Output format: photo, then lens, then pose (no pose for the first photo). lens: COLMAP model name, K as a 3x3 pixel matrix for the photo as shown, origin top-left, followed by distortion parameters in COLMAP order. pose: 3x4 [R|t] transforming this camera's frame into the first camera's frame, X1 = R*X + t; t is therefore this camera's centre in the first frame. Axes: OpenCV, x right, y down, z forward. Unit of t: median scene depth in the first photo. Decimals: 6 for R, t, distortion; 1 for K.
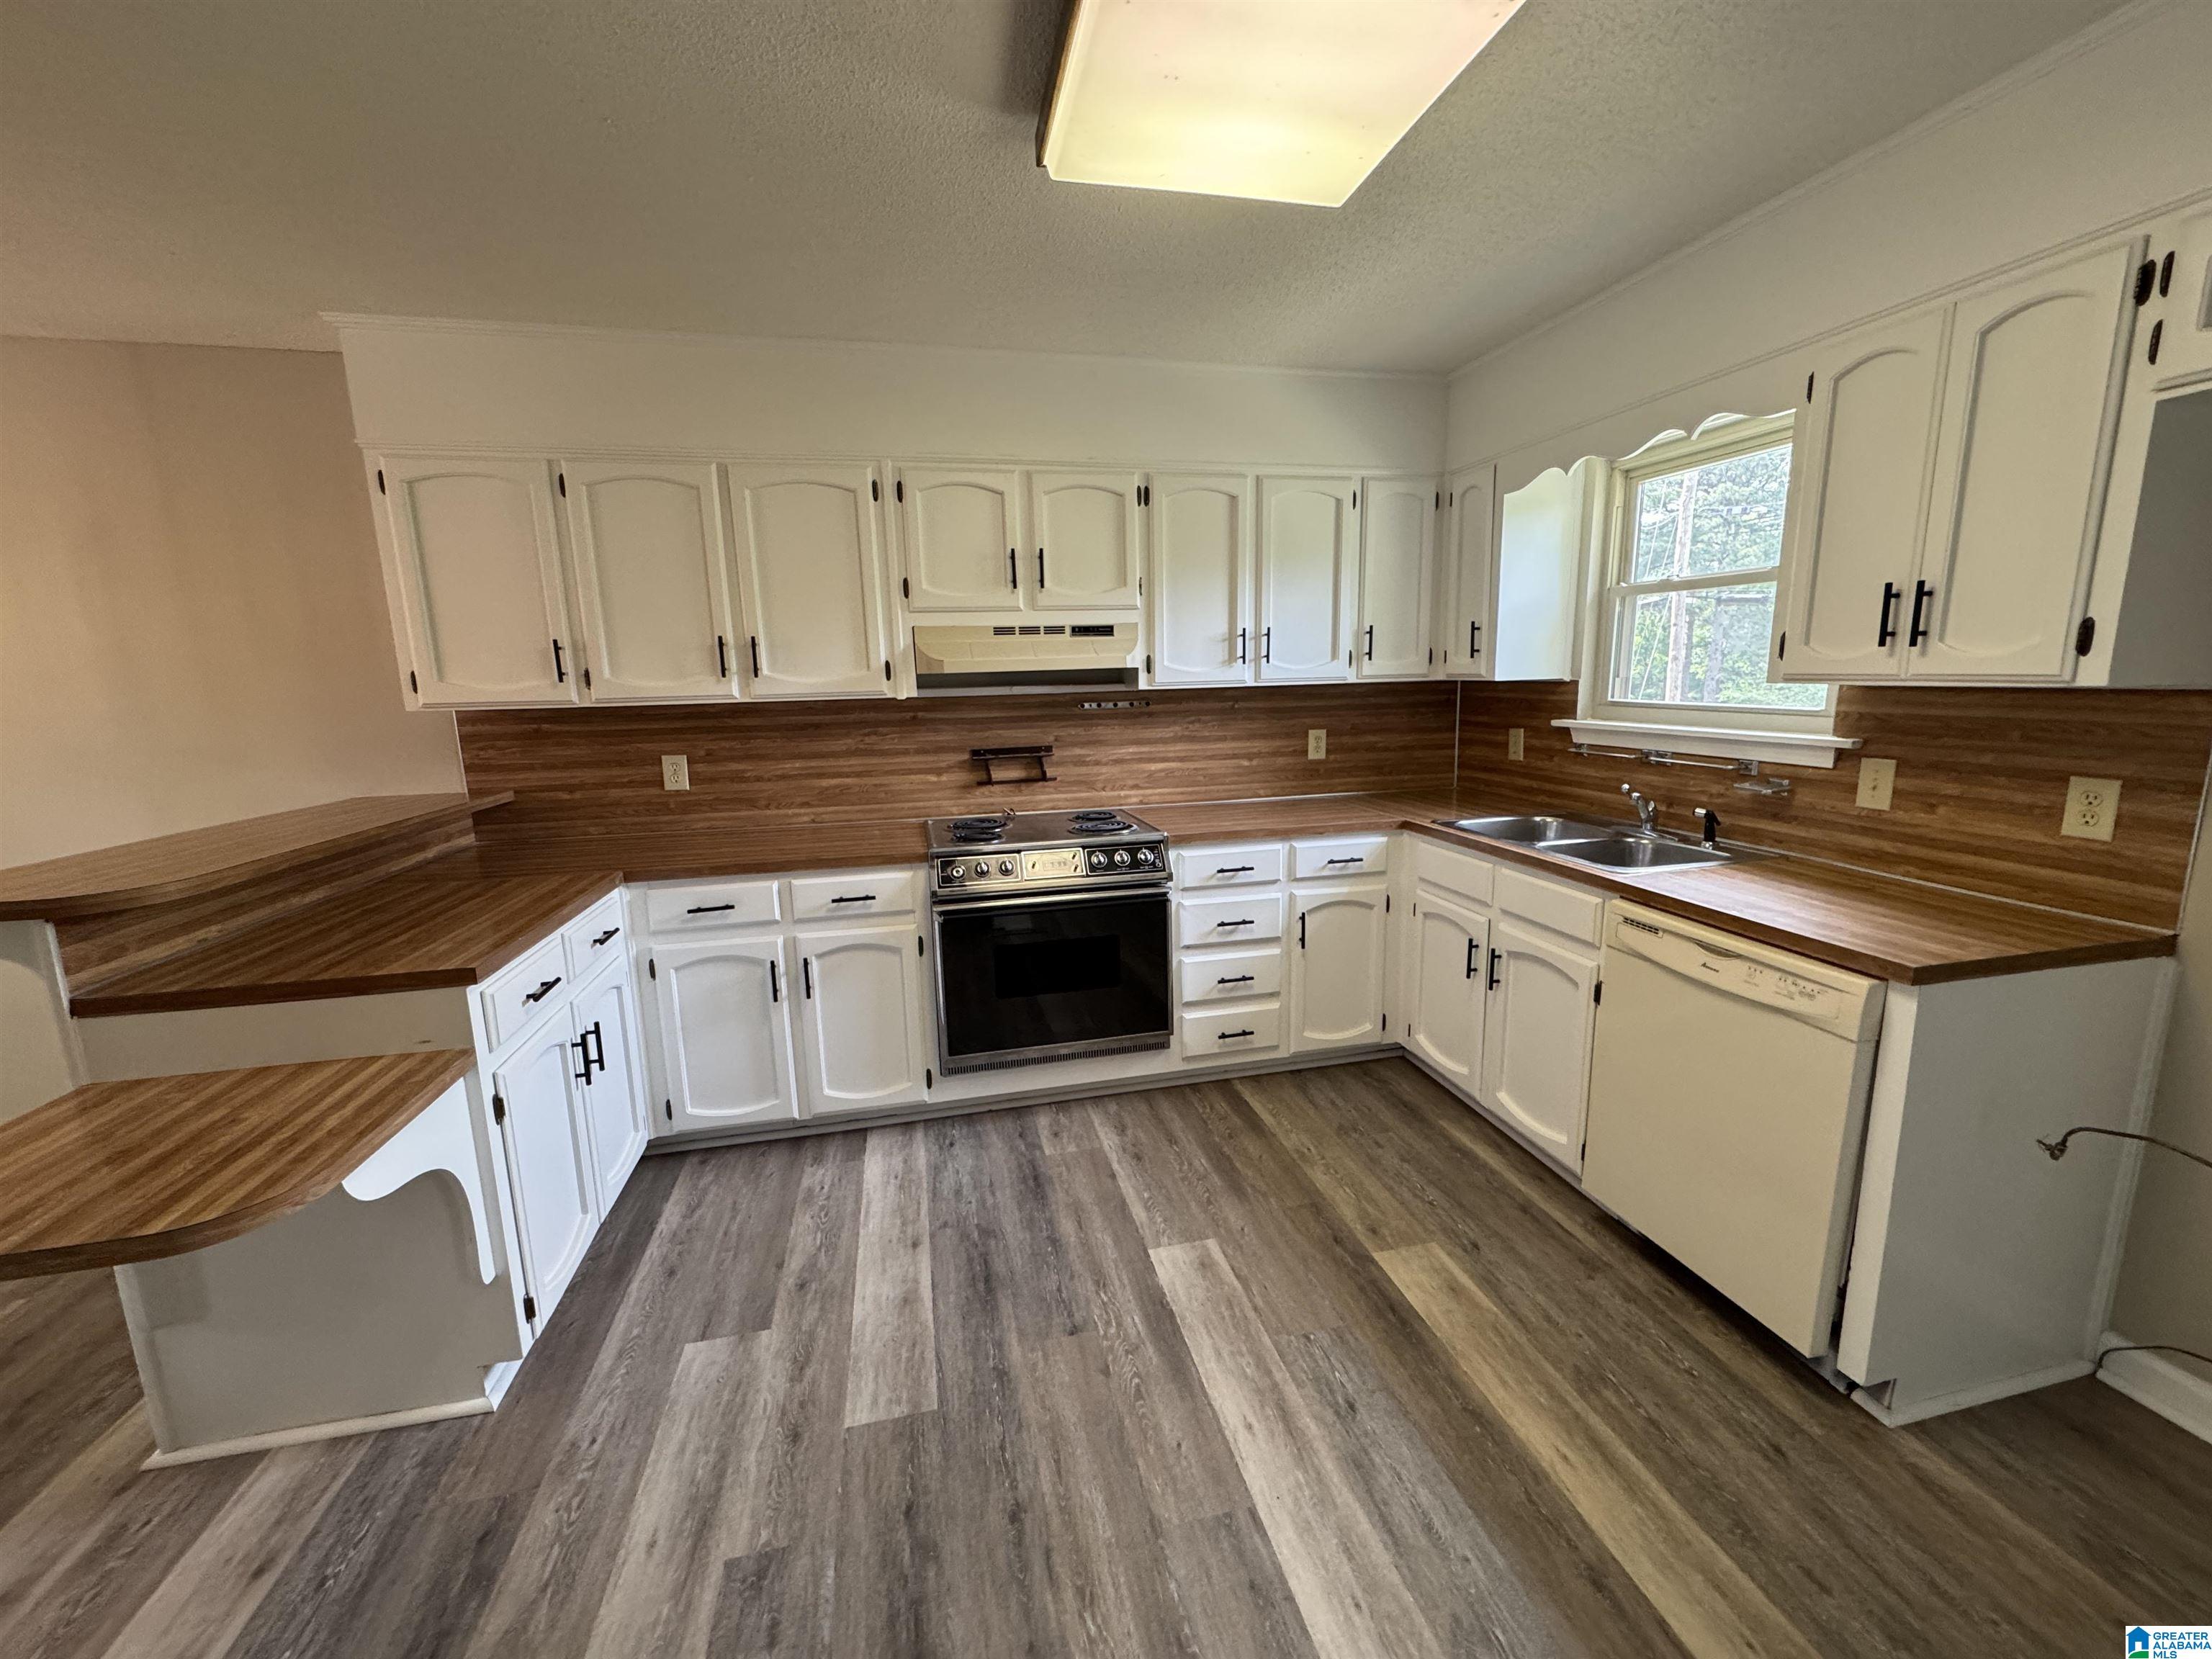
lens RADIAL K [[878.9, 0, 1100.6], [0, 878.9, 828.6], [0, 0, 1]] dist [-0.003762, 0.000541]
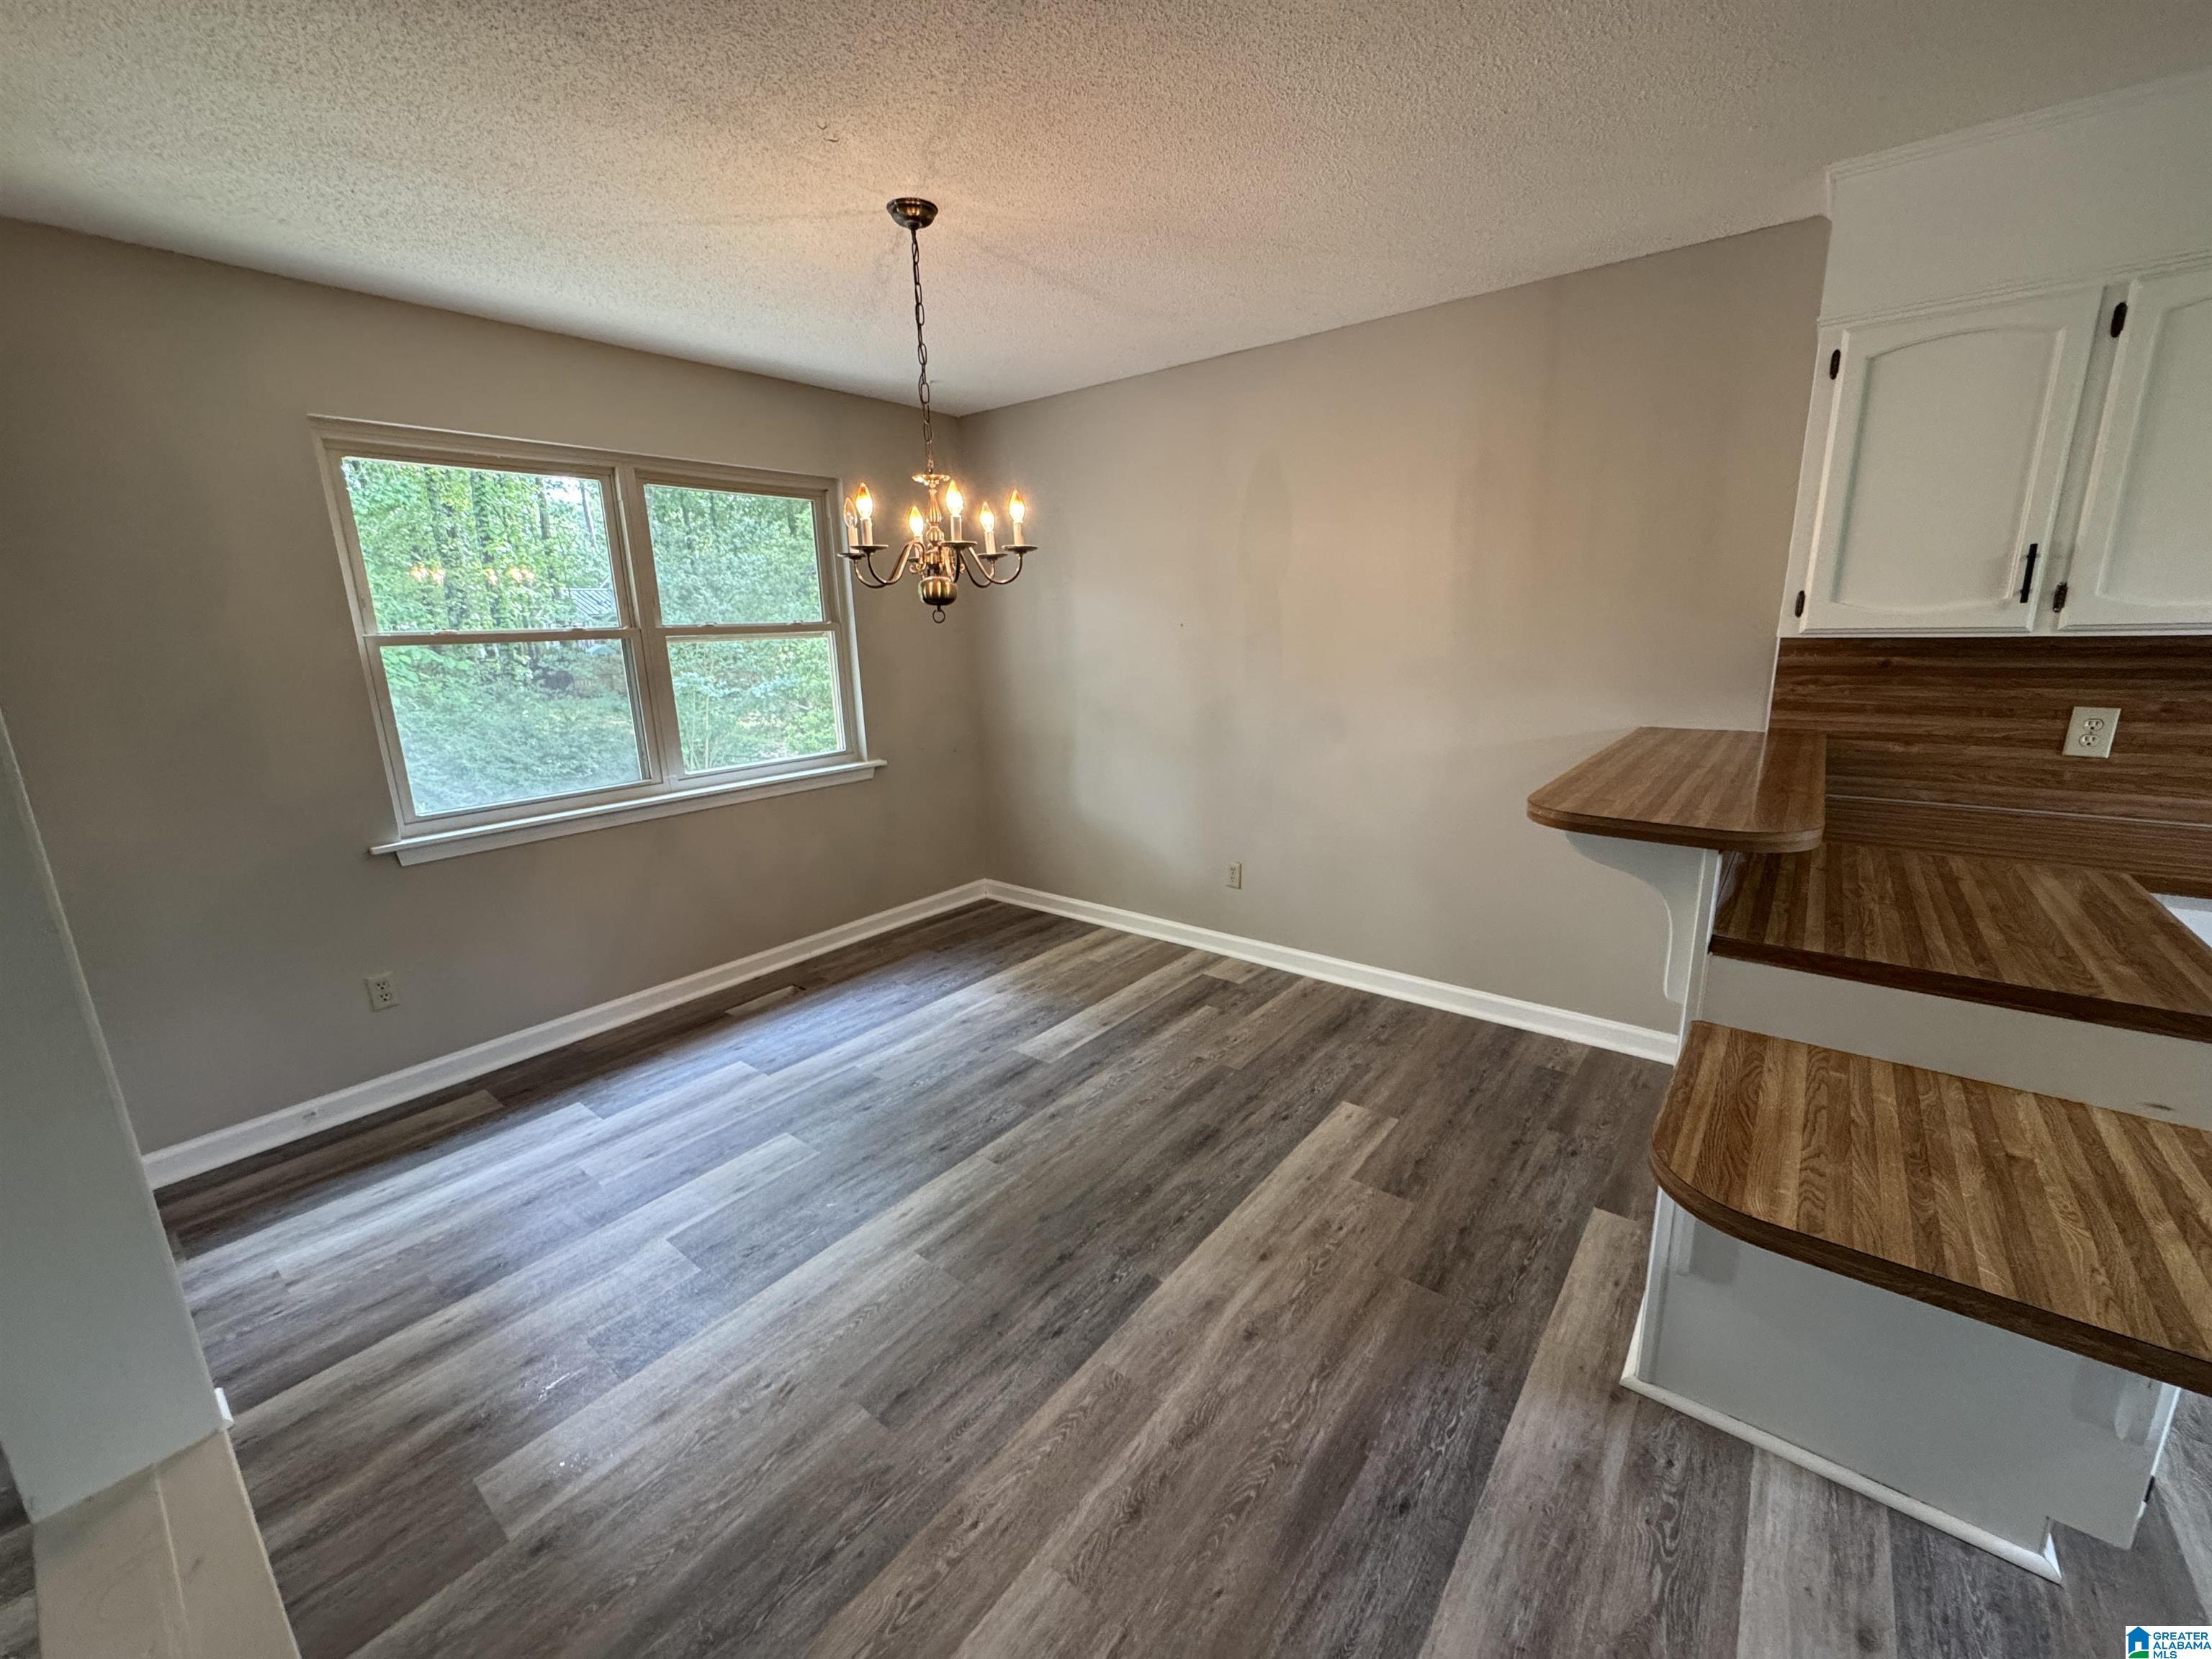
lens RADIAL K [[878.9, 0, 1109.8], [0, 878.9, 828.2], [0, 0, 1]] dist [-0.003762, 0.000541]
pose [[0.624871, 0.183220, -0.758925, -0.501563], [-0.123582, 0.983030, 0.135570, 0.017504], [0.770885, 0.009076, 0.636909, -0.074719]]
